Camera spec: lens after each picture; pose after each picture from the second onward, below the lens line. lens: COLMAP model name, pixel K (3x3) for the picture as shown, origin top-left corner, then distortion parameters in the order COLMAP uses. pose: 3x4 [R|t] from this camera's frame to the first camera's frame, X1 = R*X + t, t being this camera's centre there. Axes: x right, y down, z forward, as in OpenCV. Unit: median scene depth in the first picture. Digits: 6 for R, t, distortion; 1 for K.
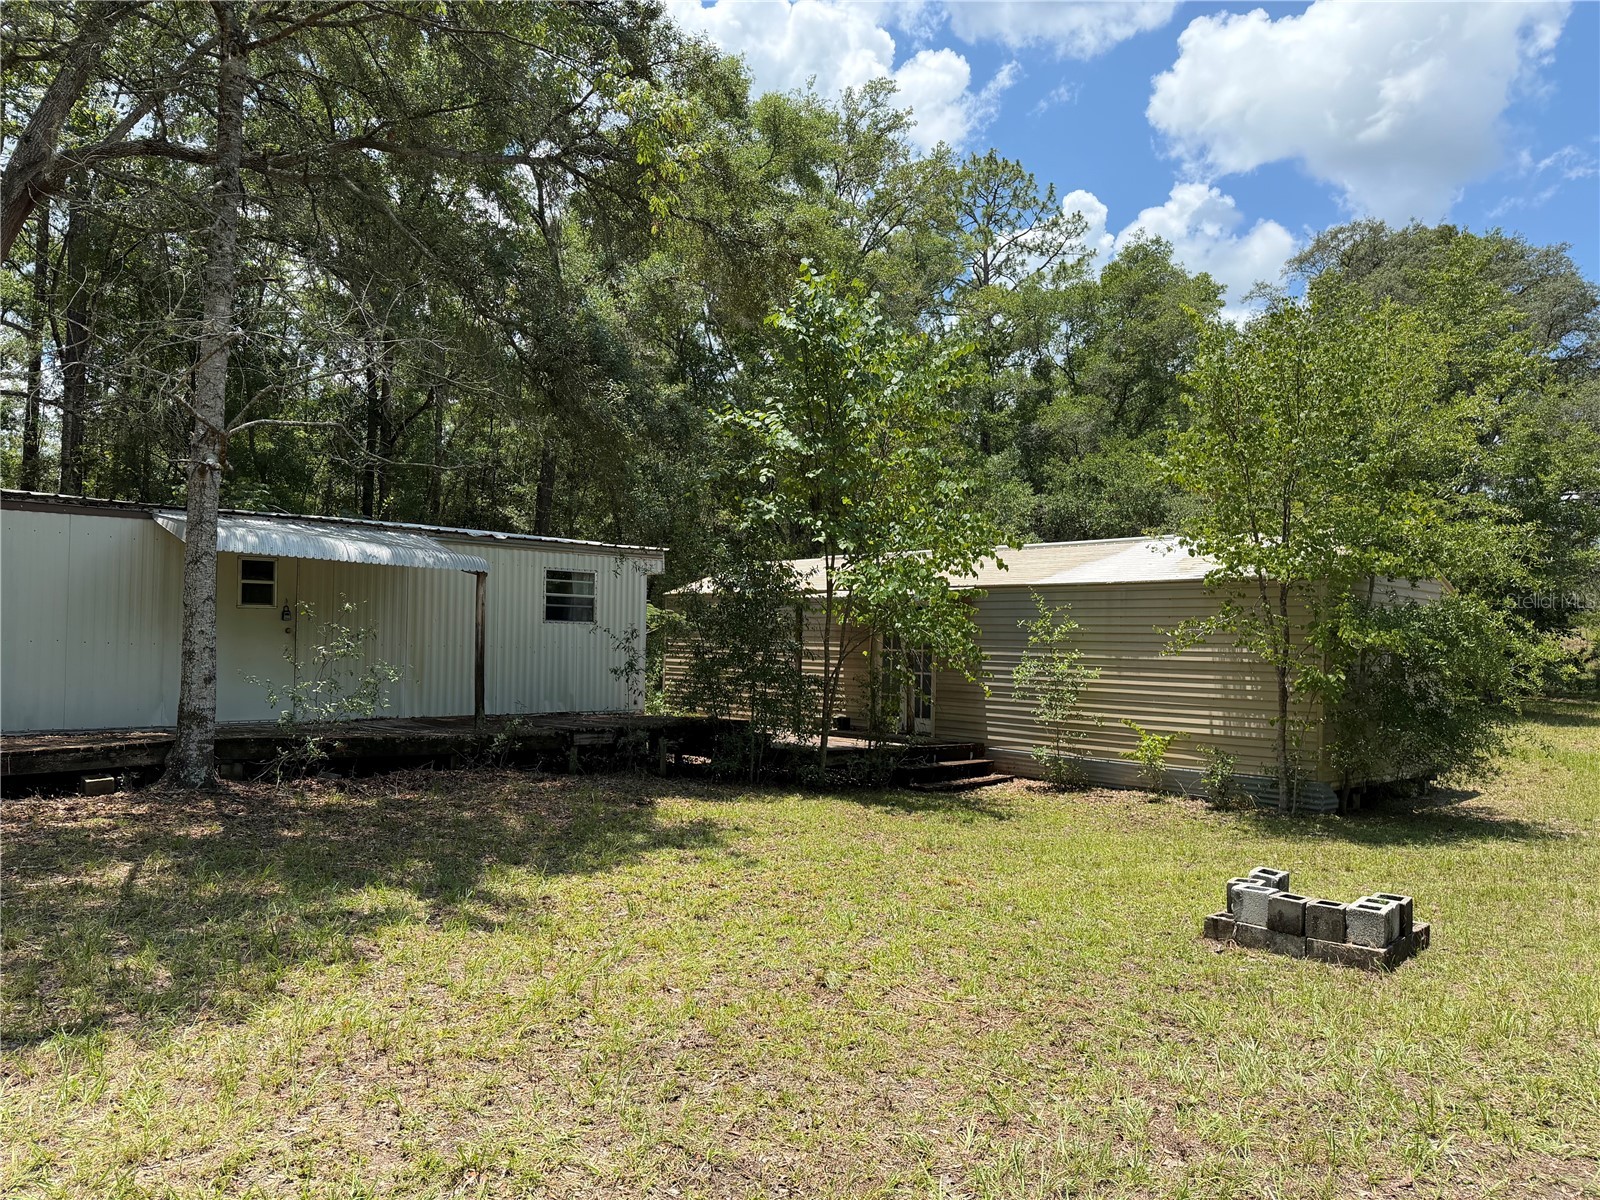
lens RADIAL K [[1109.7, 0, 800.0], [0, 1109.7, 600.0], [0, 0, 1]] dist [0.037493, -0.046752]
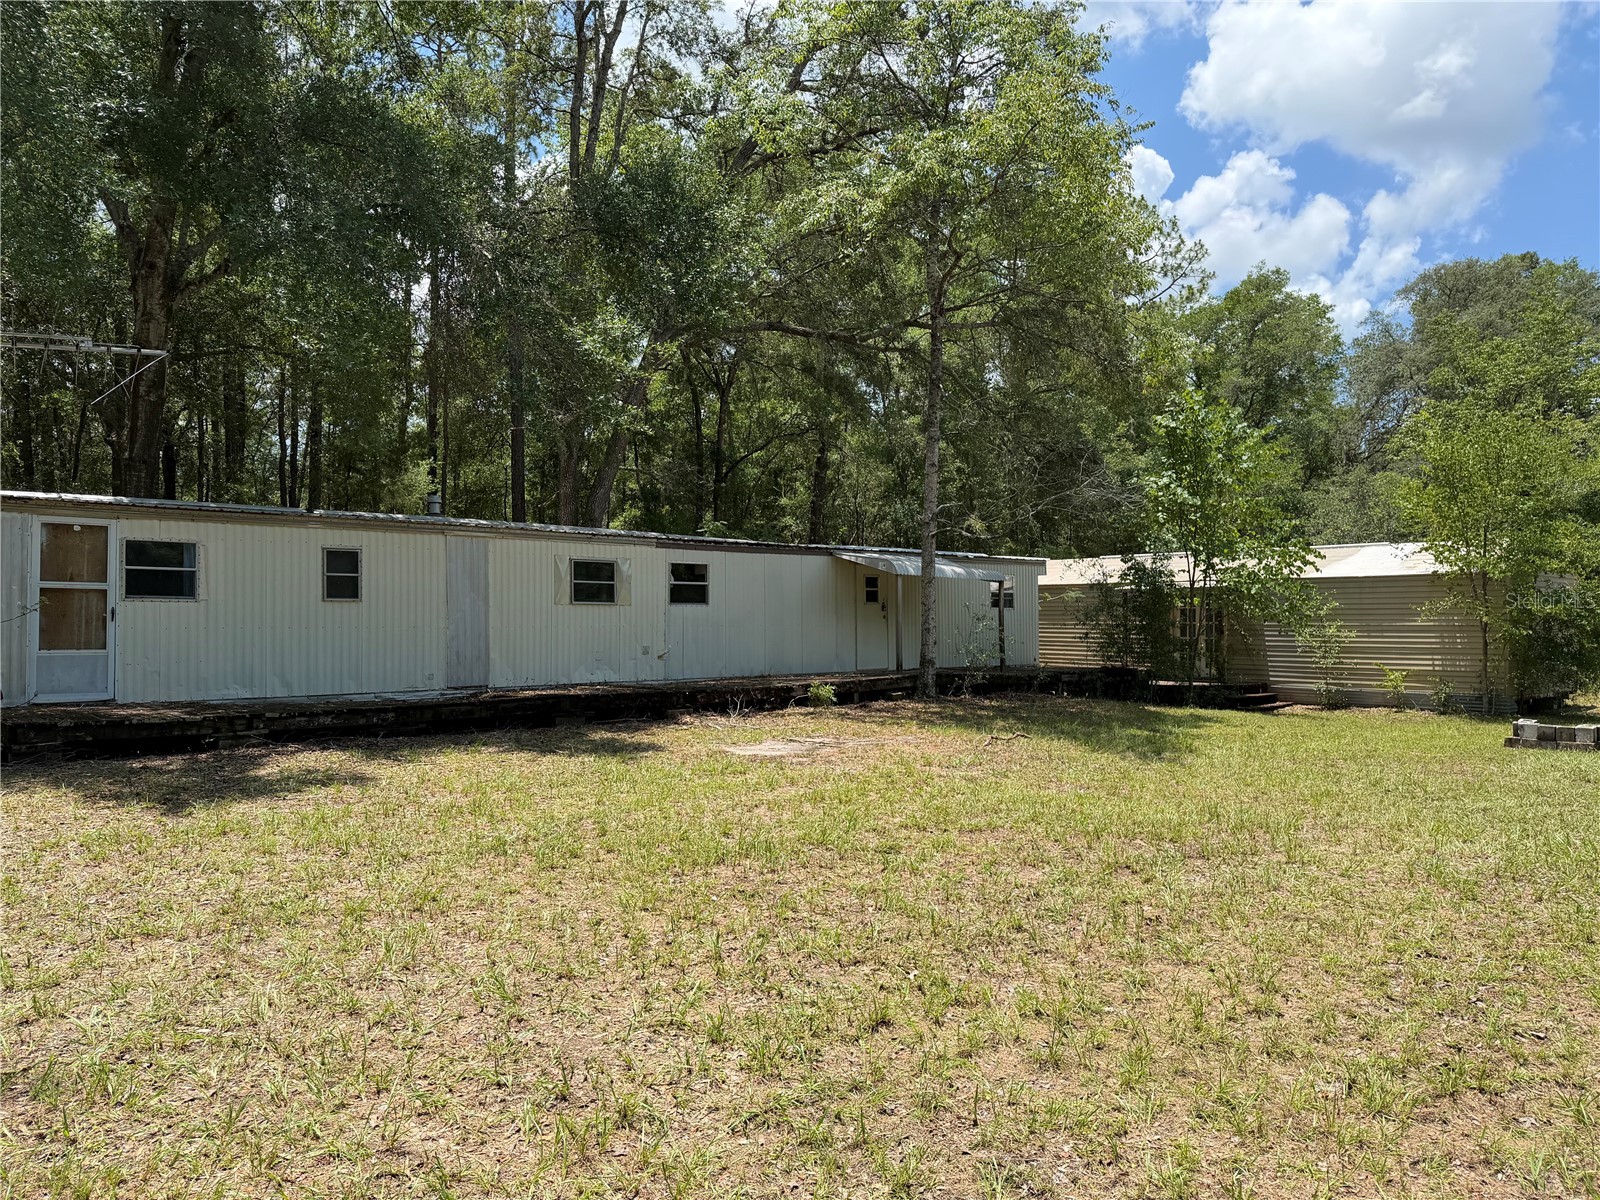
lens RADIAL K [[1116.0, 0, 800.3], [0, 1116.0, 623.8], [0, 0, 1]] dist [-0.024486, 0.006072]
pose [[0.999195, -0.018231, -0.035739, -0.480713], [0.019532, 0.999147, 0.036377, -0.022232], [0.035045, -0.037046, 0.998699, -0.617925]]
